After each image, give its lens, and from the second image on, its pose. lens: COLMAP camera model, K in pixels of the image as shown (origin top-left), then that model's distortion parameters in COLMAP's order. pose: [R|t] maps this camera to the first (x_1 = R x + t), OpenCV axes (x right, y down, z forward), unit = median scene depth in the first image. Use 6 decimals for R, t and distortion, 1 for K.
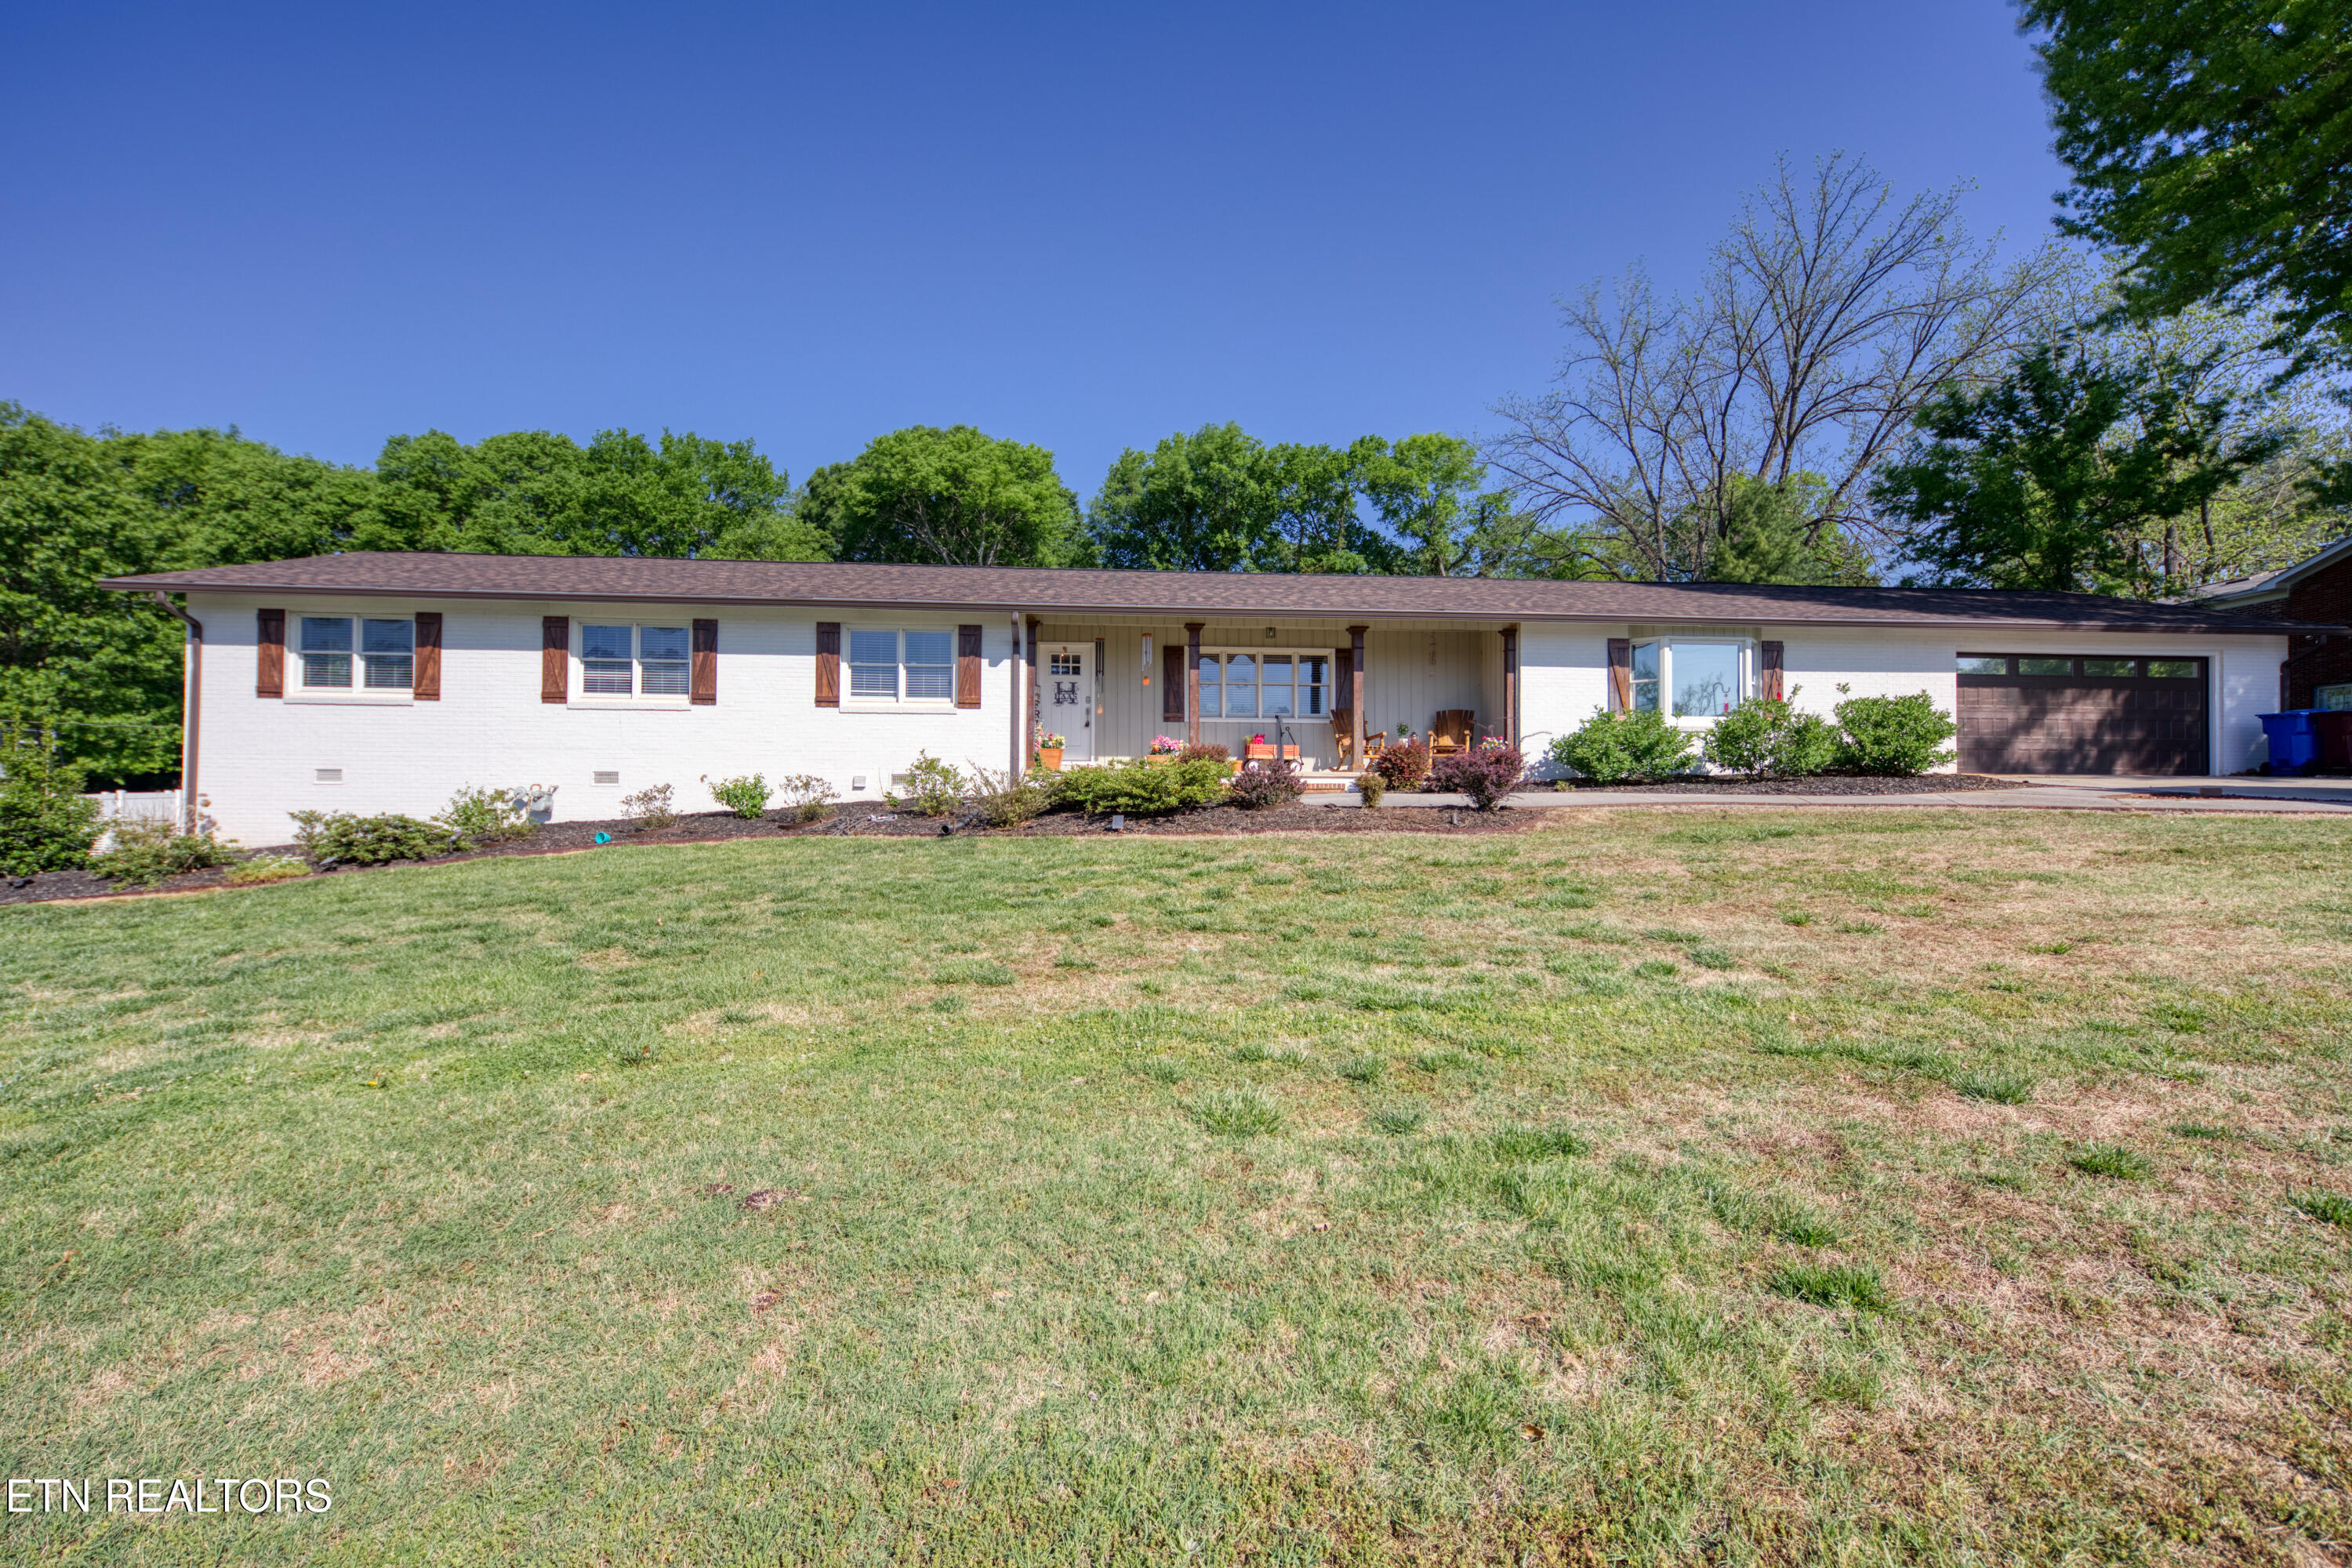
lens RADIAL K [[1137.9, 0, 1176.1], [0, 1137.9, 772.1], [0, 0, 1]] dist [0.006833, 0.001737]
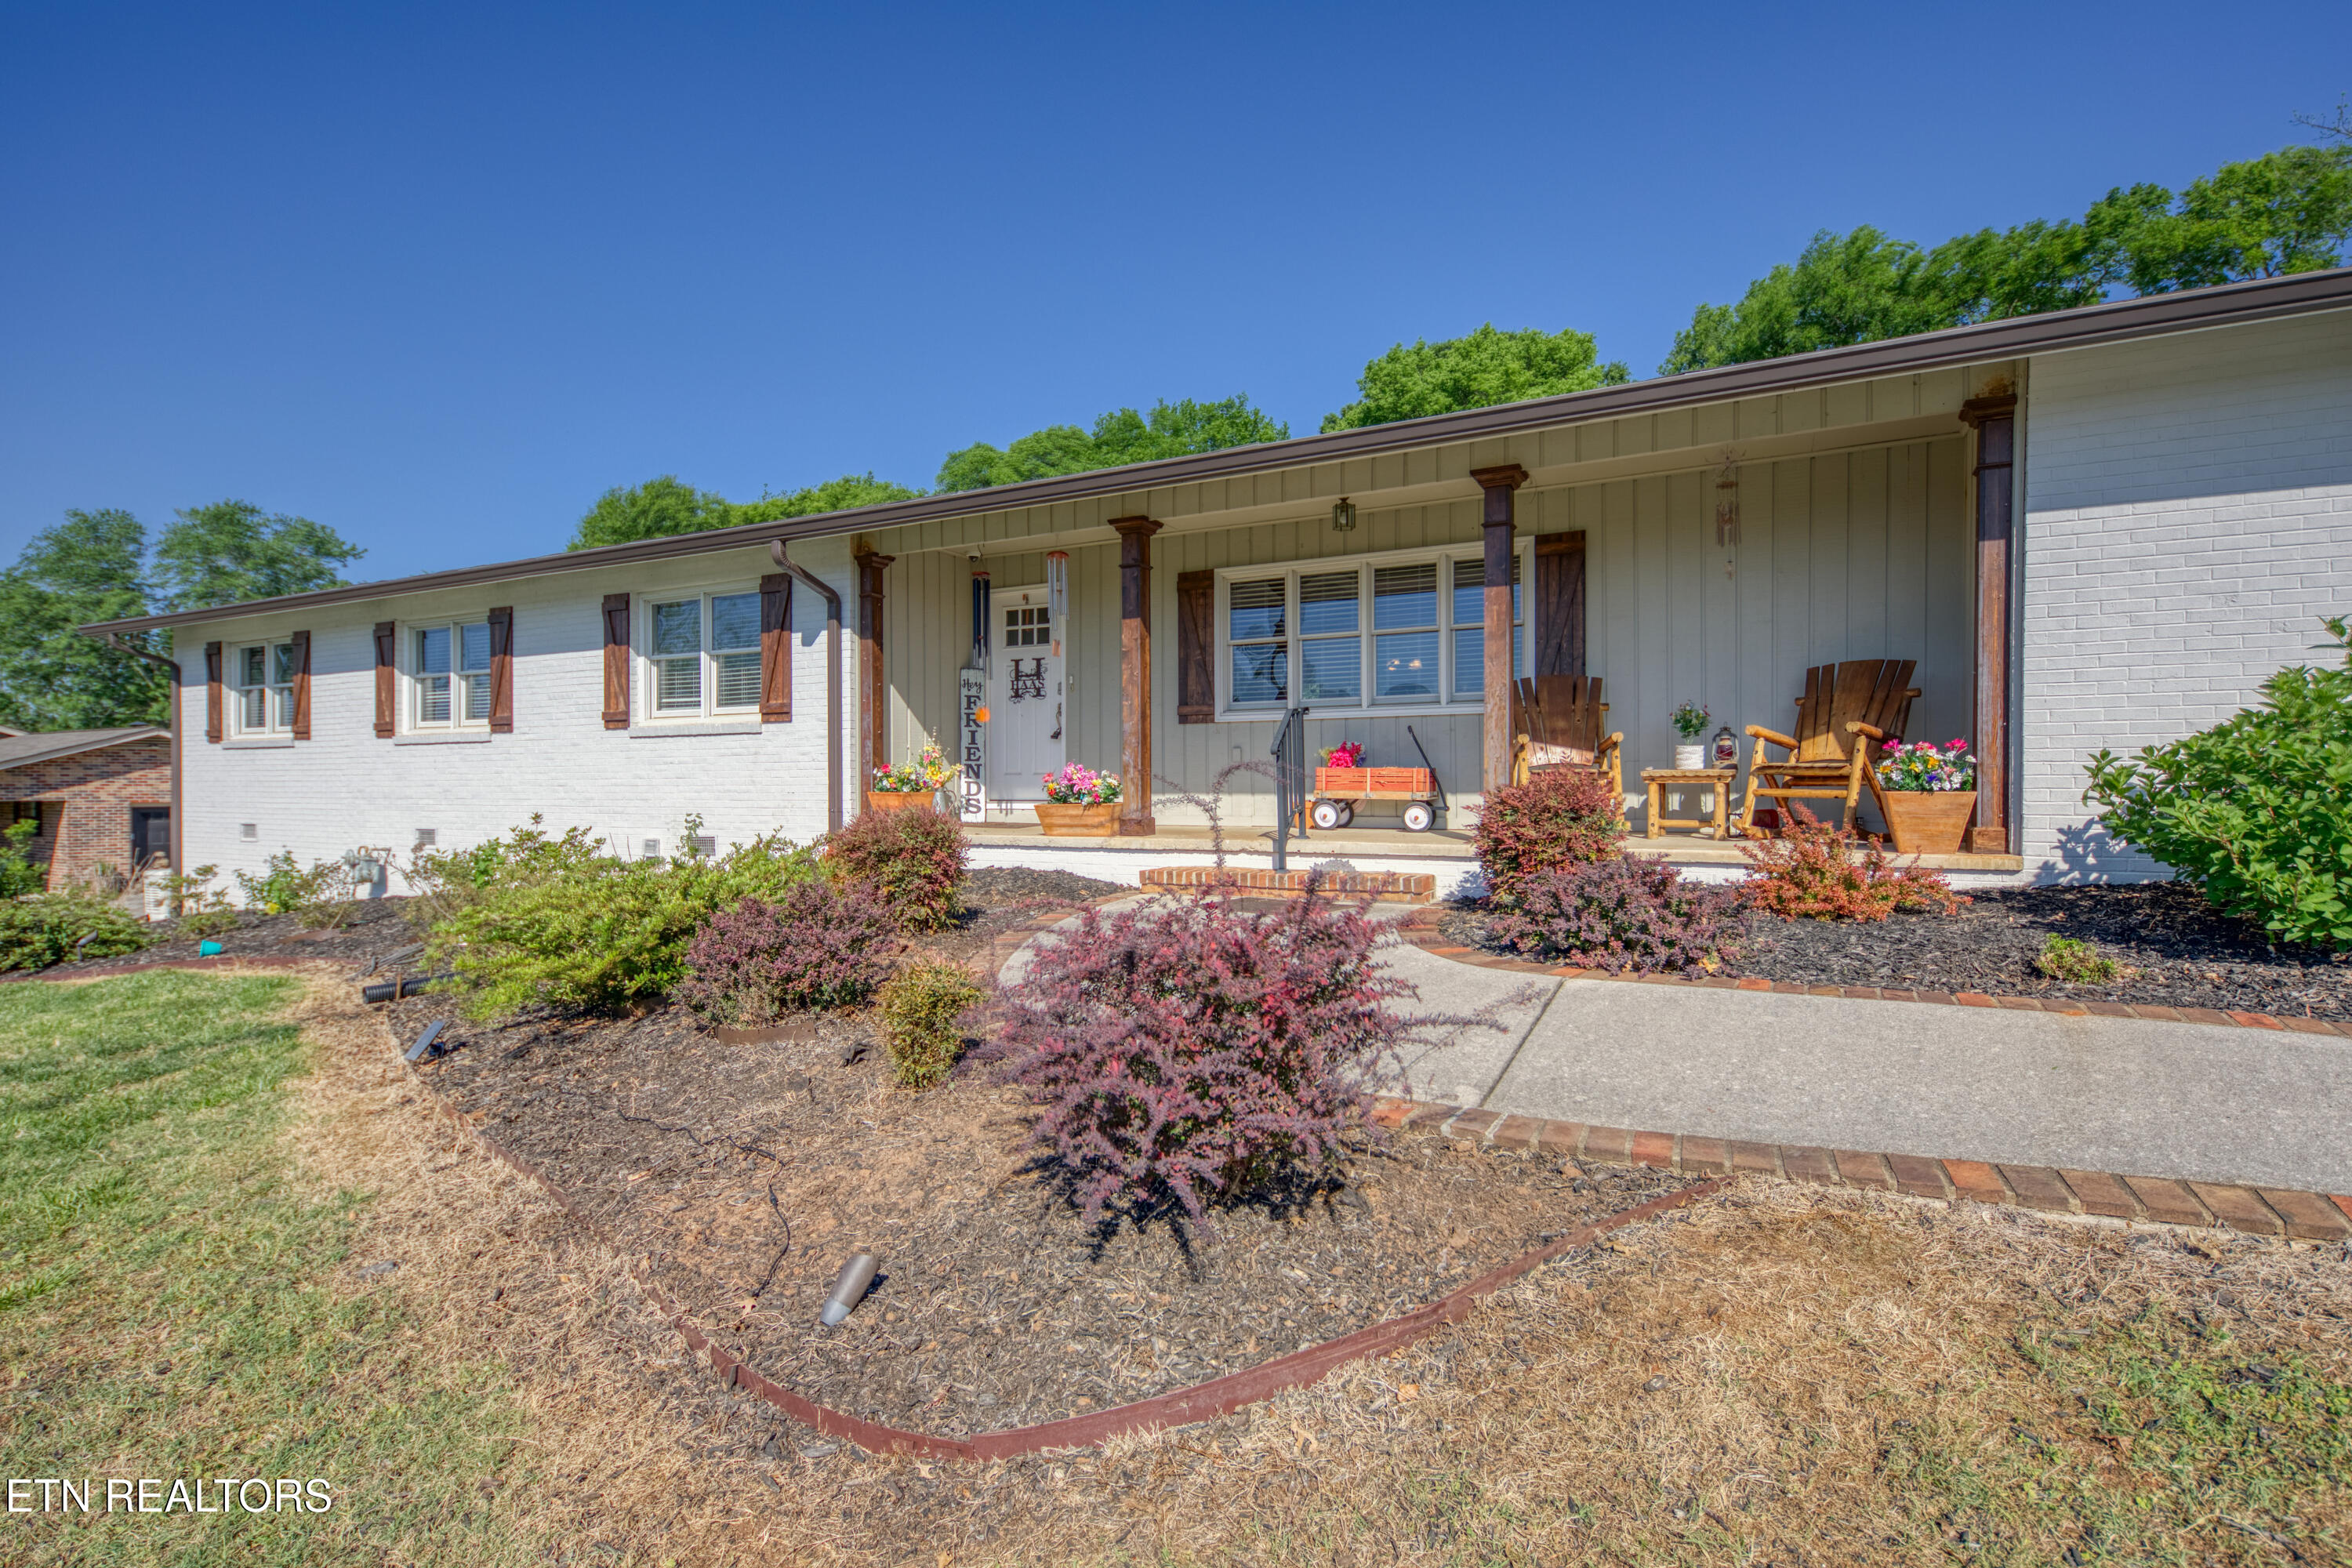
lens RADIAL K [[1125.8, 0, 1183.8], [0, 1125.8, 791.0], [0, 0, 1]] dist [0.011566, -0.003116]
pose [[0.827698, -0.001393, -0.561171, 0.270785], [0.030598, 0.998621, 0.042650, -0.035506], [0.560338, -0.052472, 0.826600, 0.580599]]
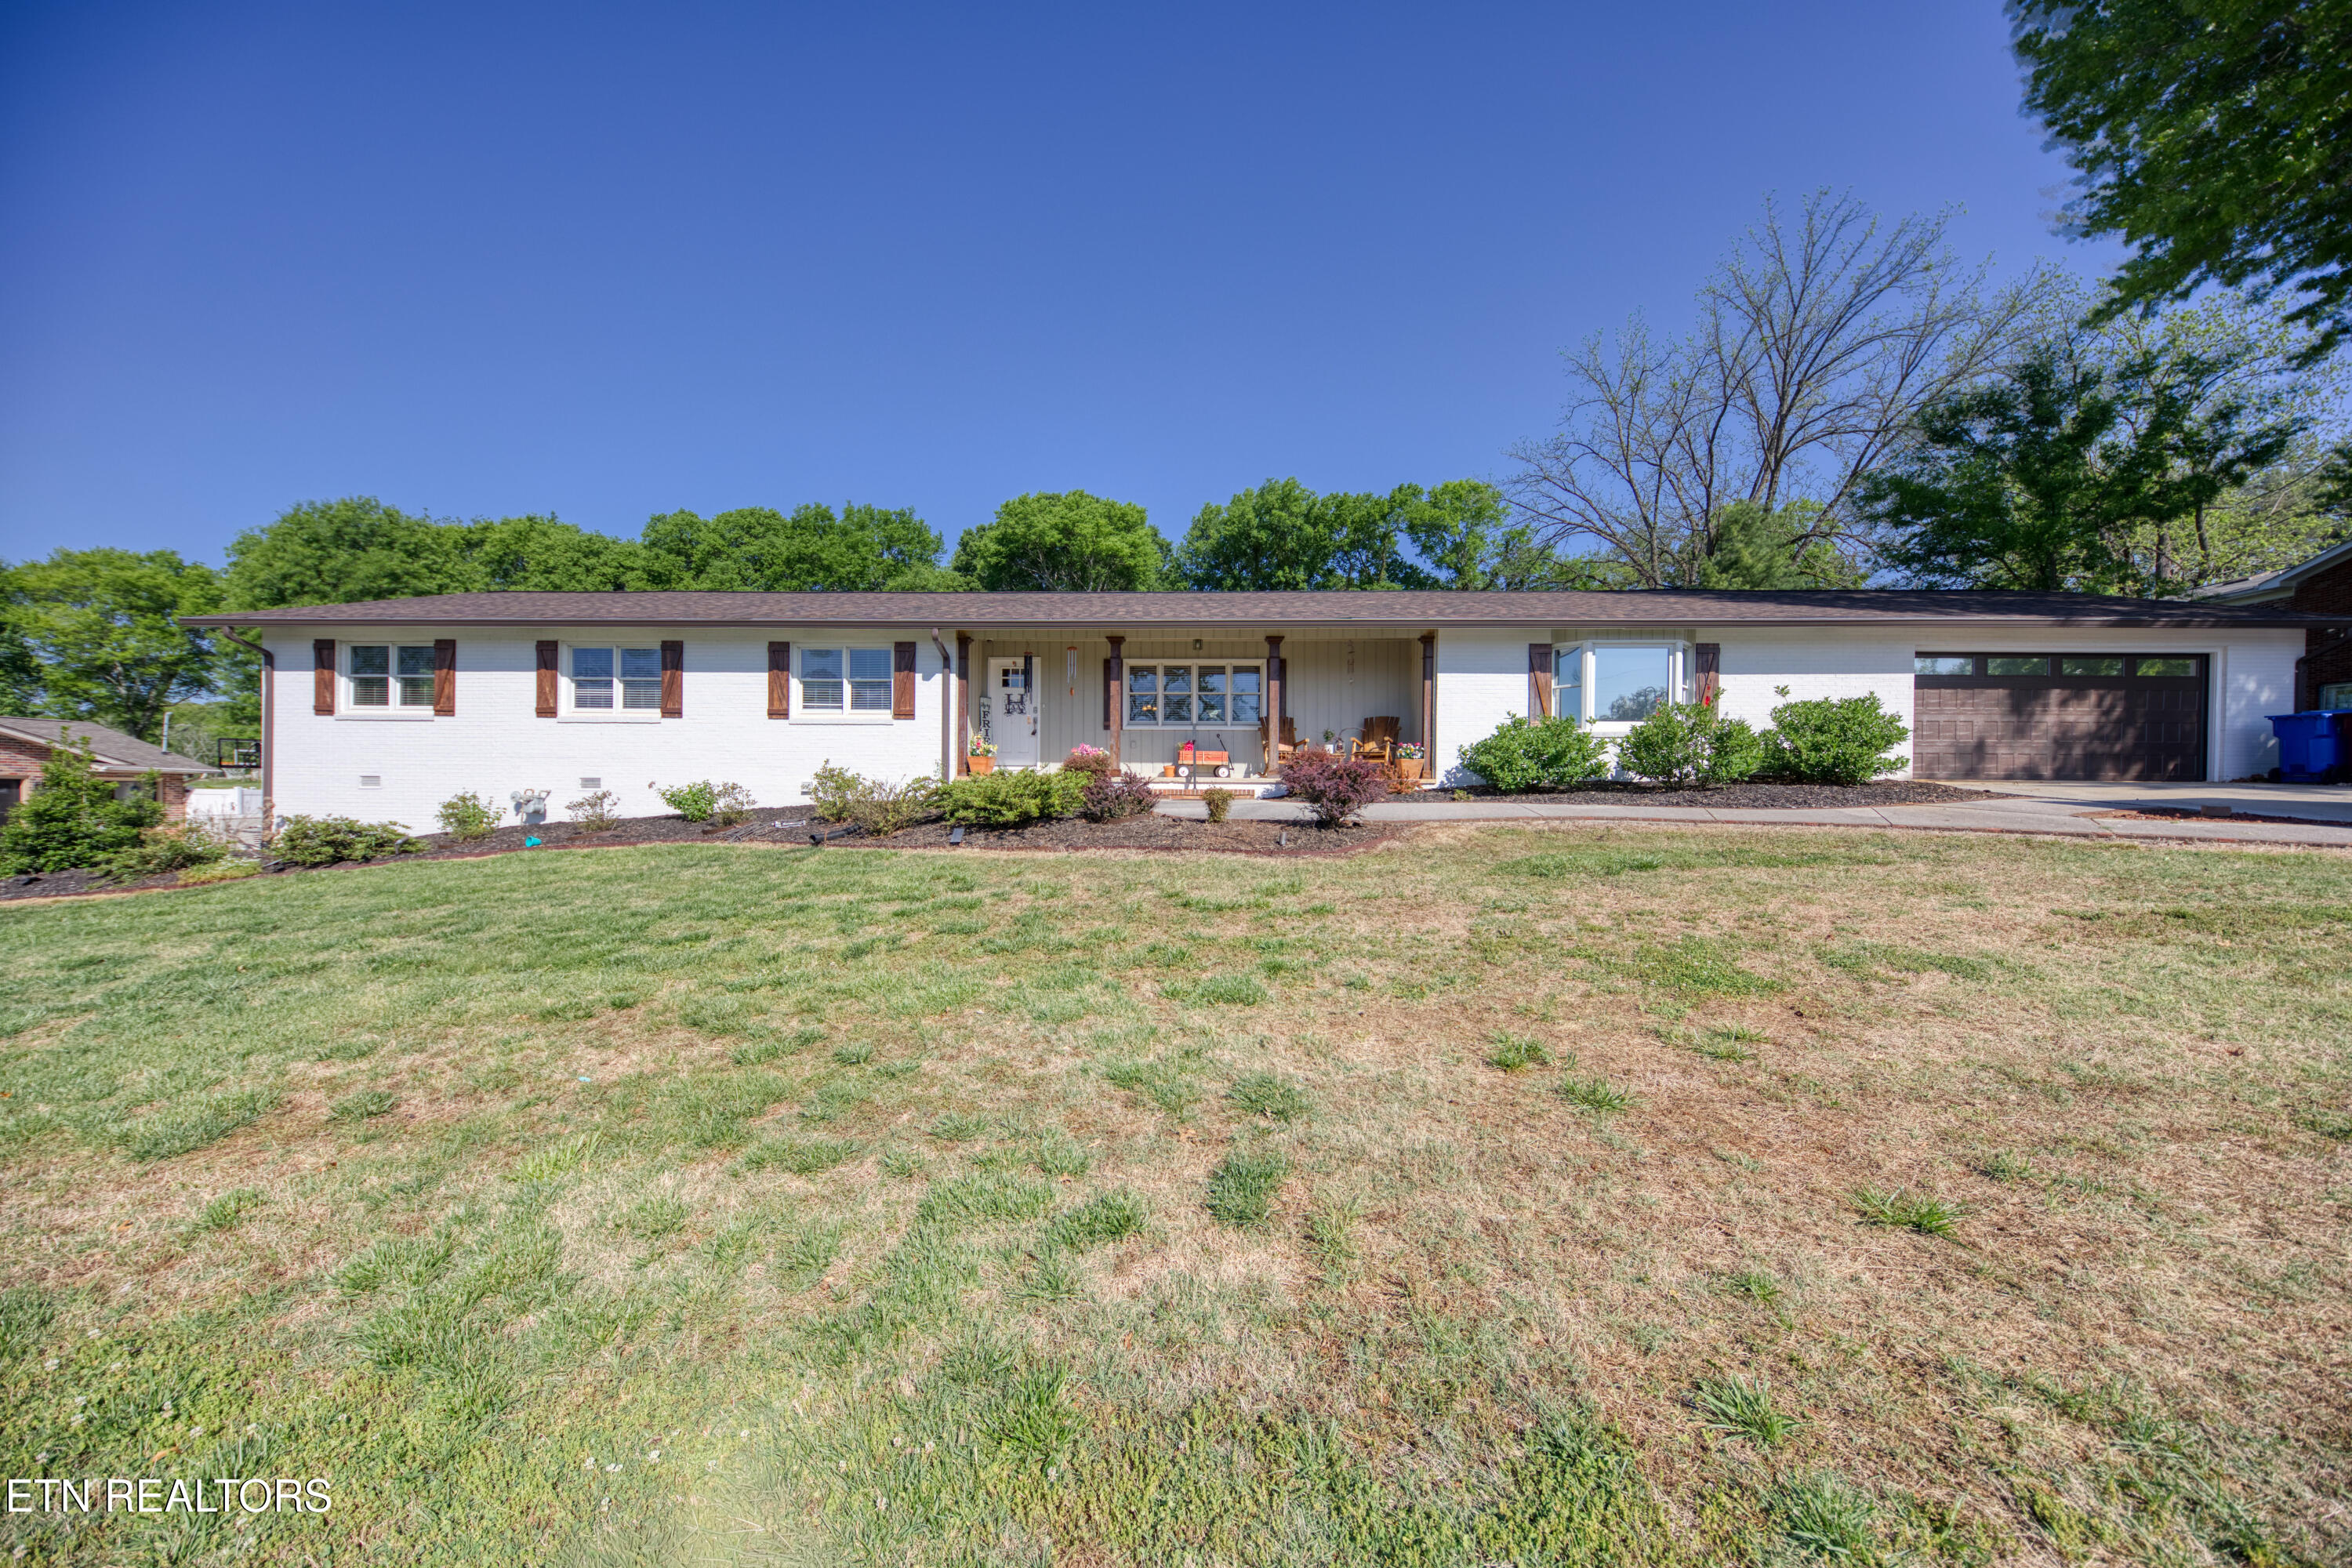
lens RADIAL K [[853.1, 0, 1182.6], [0, 853.1, 793.6], [0, 0, 1]] dist [0.003574, -0.003185]
pose [[0.991025, 0.004608, -0.133595, 0.170589], [0.000588, 0.999246, 0.038821, -0.014991], [0.133673, -0.038551, 0.990275, 0.203735]]
